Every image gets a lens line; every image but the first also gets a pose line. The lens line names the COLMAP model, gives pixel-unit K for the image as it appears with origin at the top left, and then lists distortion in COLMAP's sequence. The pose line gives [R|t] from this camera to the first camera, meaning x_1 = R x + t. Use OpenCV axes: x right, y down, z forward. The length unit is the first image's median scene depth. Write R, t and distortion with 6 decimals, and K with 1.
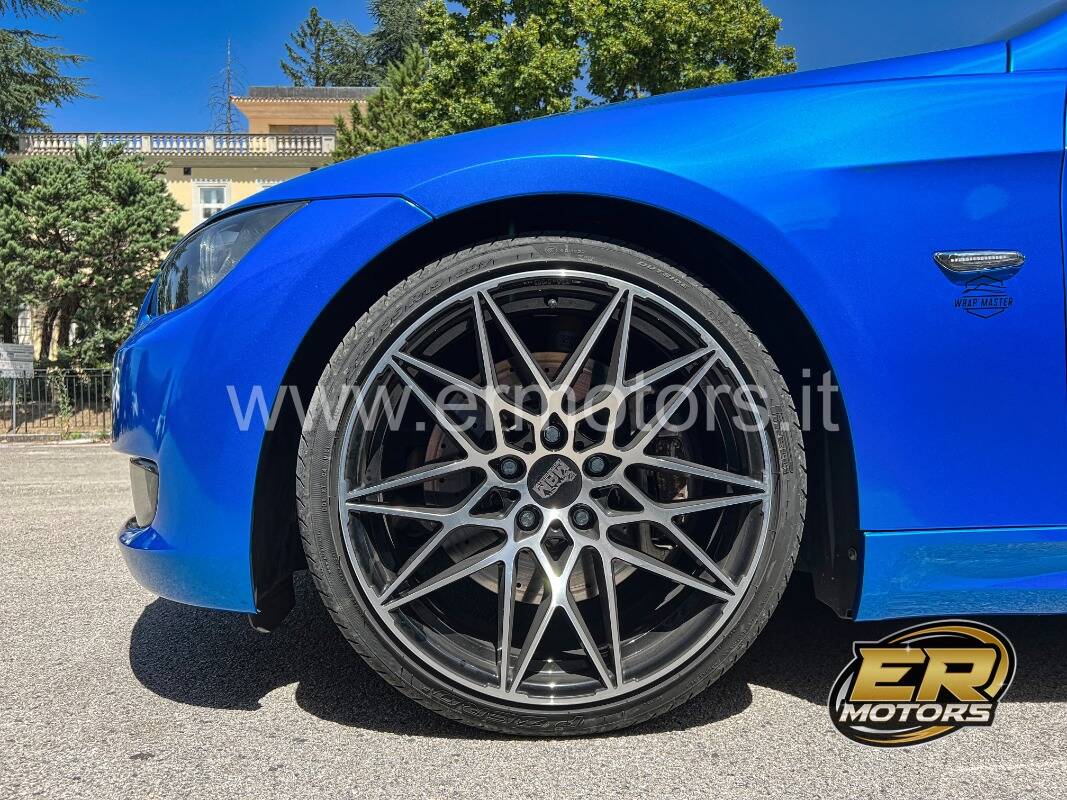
lens RADIAL K [[814.8, 0, 532.2], [0, 814.8, 401.1], [0, 0, 1]] dist [0.051986, -0.063909]
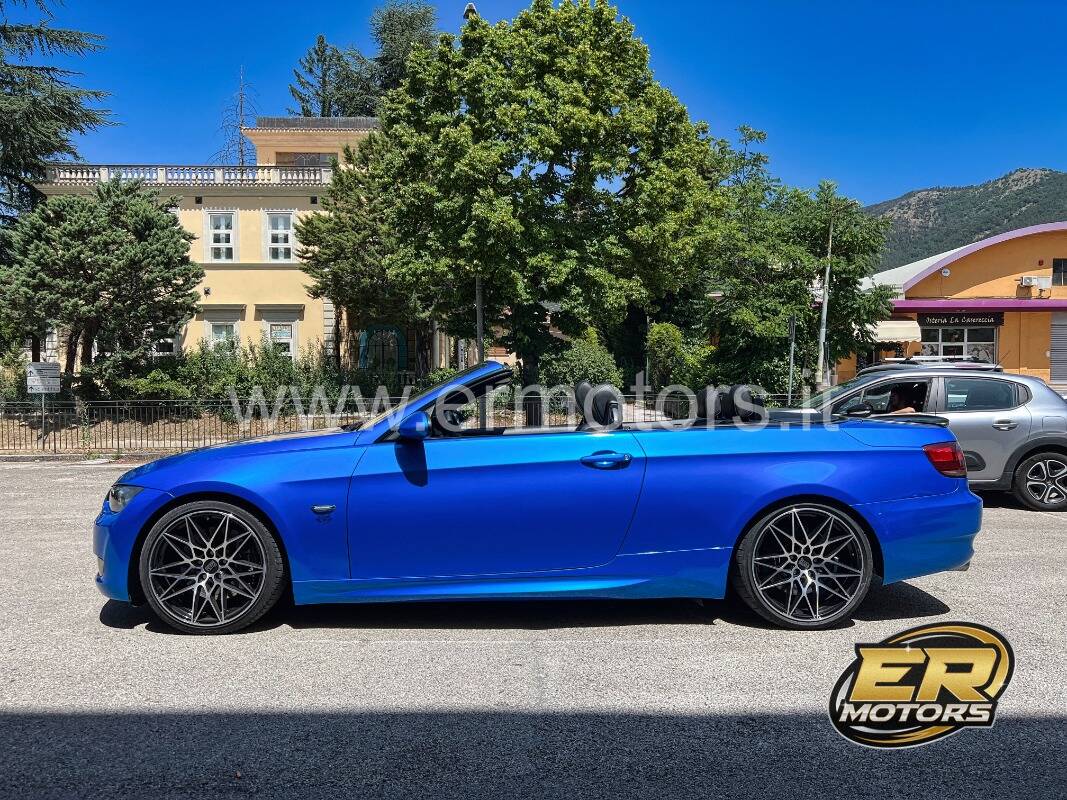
lens RADIAL K [[821.6, 0, 530.7], [0, 821.6, 403.1], [0, 0, 1]] dist [0.044511, -0.044110]
pose [[0.999611, 0.007821, -0.026769, 0.066854], [-0.007579, 0.999930, 0.009127, -0.029157], [0.026839, -0.008921, 0.999600, -0.114387]]
